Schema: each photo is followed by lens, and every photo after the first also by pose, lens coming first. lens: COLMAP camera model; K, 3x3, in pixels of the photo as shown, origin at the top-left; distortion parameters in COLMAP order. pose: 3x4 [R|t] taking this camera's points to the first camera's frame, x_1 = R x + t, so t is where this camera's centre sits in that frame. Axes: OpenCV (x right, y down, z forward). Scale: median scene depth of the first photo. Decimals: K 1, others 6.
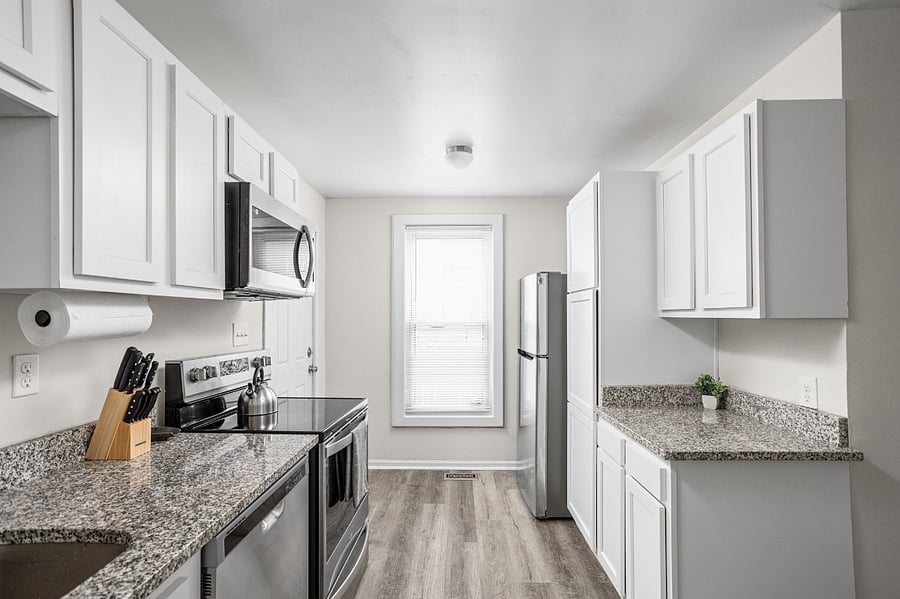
lens RADIAL K [[442.9, 0, 451.3], [0, 442.9, 317.2], [0, 0, 1]] dist [-0.004360, 0.000707]
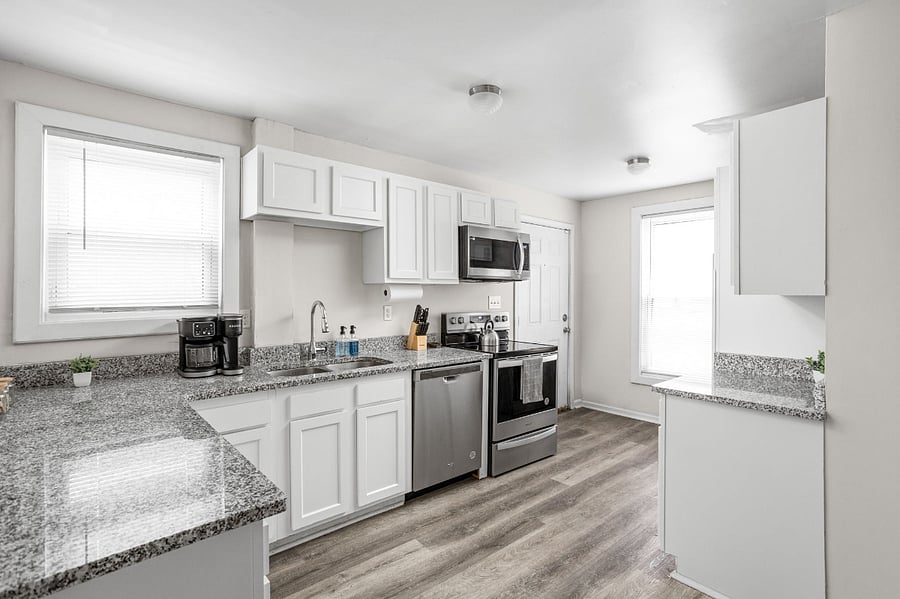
lens RADIAL K [[442.9, 0, 448.1], [0, 442.9, 296.0], [0, 0, 1]] dist [-0.004360, 0.000707]
pose [[0.672190, 0.010897, -0.740299, 0.974536], [-0.003155, 0.999925, 0.011853, -0.008884], [0.740372, -0.005632, 0.672173, -0.423120]]
